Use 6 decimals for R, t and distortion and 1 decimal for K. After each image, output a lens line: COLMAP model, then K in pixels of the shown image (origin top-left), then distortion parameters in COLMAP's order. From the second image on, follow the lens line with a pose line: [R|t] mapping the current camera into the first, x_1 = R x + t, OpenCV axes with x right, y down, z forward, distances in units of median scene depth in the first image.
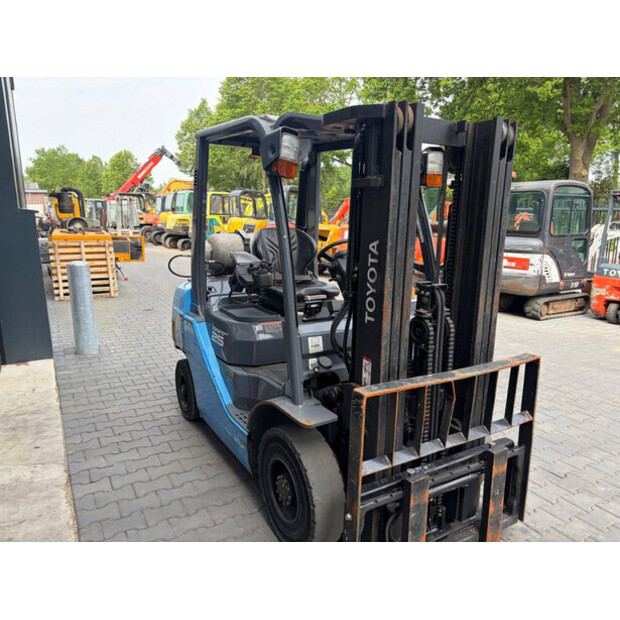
lens RADIAL K [[464.5, 0, 310.0], [0, 464.5, 310.0], [0, 0, 1]] dist [0.054072, -0.067594]
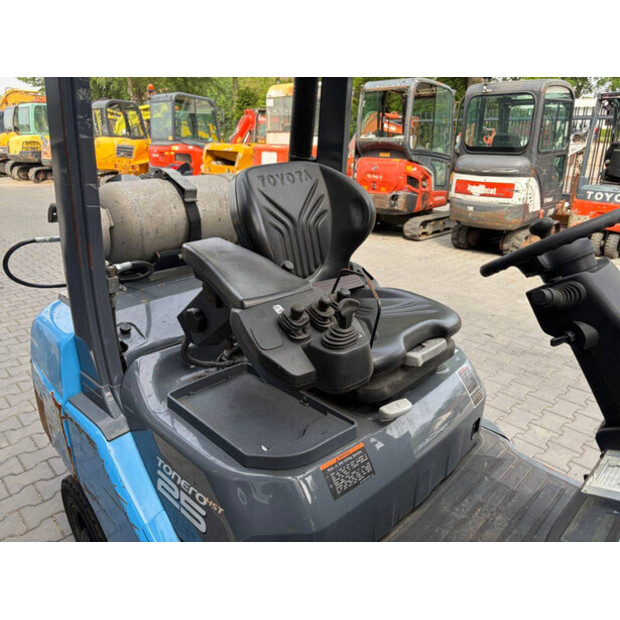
lens RADIAL K [[485.4, 0, 310.0], [0, 485.4, 310.0], [0, 0, 1]] dist [0.002866, -0.008618]
pose [[0.972246, -0.100385, 0.211332, -0.062144], [0.066963, 0.984882, 0.159762, -0.049981], [-0.224174, -0.141177, 0.964269, 0.239142]]
